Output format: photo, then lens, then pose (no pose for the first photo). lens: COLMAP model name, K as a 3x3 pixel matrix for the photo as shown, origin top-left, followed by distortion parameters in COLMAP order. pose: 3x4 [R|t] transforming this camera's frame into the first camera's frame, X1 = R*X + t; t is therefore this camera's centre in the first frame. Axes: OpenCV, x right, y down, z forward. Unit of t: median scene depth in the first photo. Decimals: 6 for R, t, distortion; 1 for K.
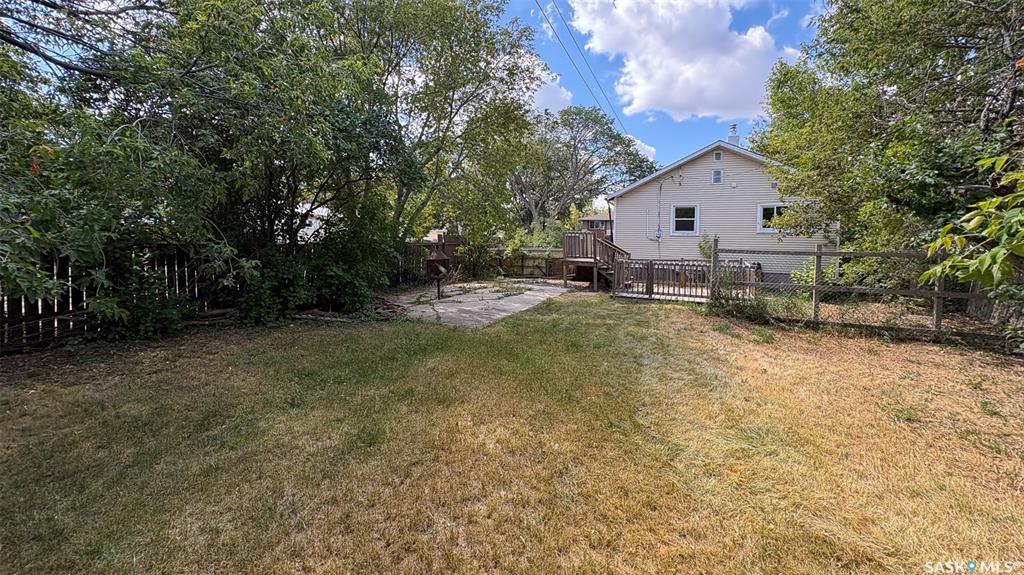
lens RADIAL K [[428.7, 0, 513.4], [0, 428.7, 298.5], [0, 0, 1]] dist [-0.000192, 0.000063]
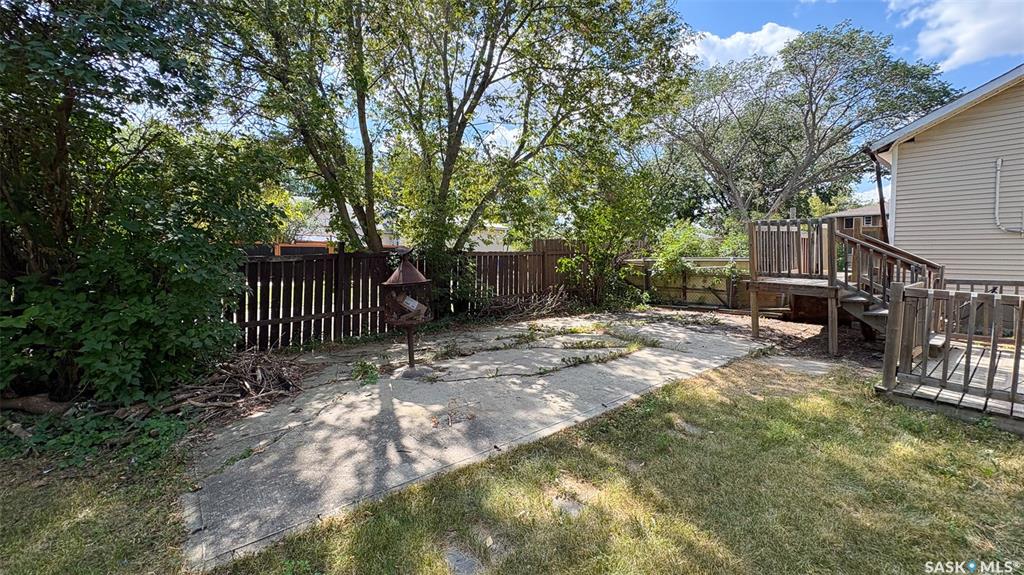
lens RADIAL K [[416.6, 0, 512.0], [0, 416.6, 287.5], [0, 0, 1]] dist [0.001559, 0.000170]
pose [[0.874981, 0.017181, -0.483852, 0.100059], [-0.042446, 0.998244, -0.041312, -0.047761], [0.482293, 0.056685, 0.874174, 0.429434]]
